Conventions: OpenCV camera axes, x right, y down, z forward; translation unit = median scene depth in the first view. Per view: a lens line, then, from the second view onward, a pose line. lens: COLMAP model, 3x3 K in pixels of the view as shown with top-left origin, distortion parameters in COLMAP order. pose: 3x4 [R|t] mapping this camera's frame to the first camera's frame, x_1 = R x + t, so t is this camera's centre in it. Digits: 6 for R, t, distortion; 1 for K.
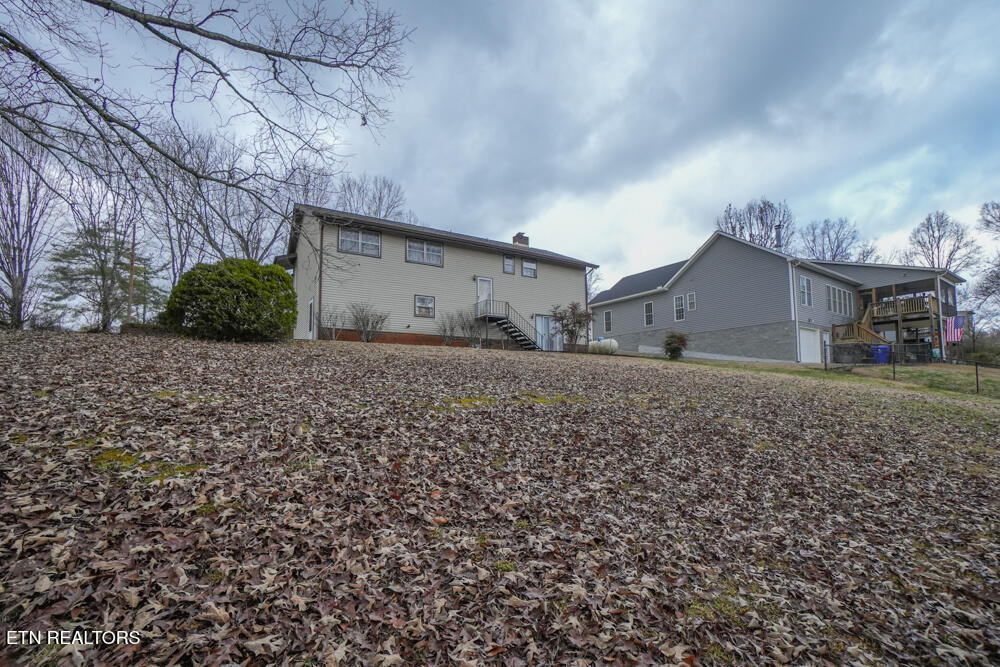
lens RADIAL K [[456.3, 0, 504.8], [0, 456.3, 353.2], [0, 0, 1]] dist [-0.050311, 0.023210]
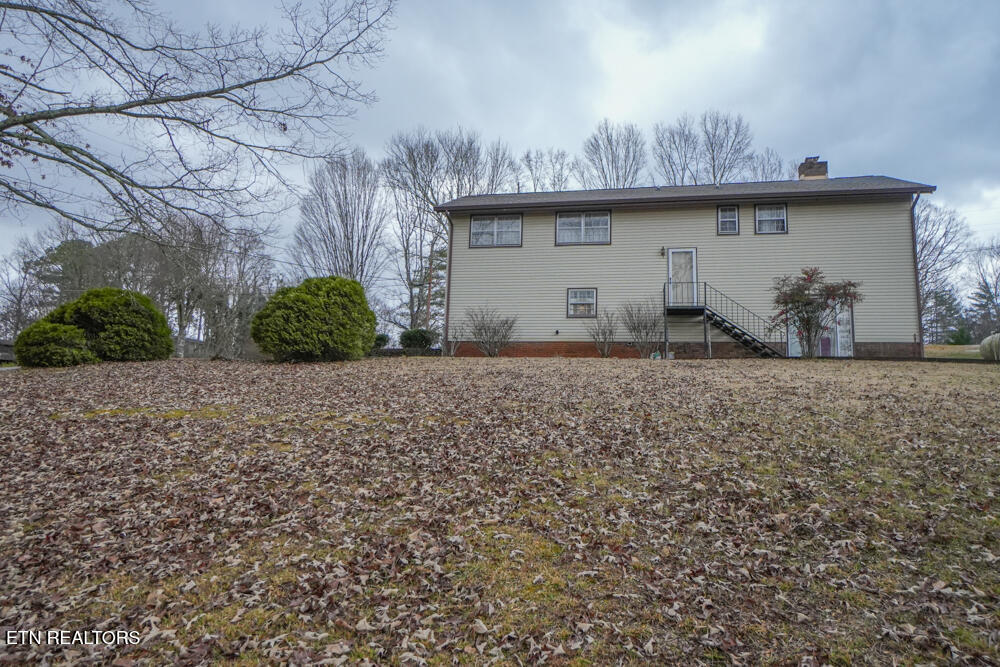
lens RADIAL K [[670.9, 0, 495.2], [0, 670.9, 316.6], [0, 0, 1]] dist [0.016150, 0.028920]
pose [[0.713578, -0.080134, -0.695977, 0.460438], [0.024355, 0.995674, -0.089669, 0.010544], [0.700152, 0.047035, 0.712443, 0.150055]]
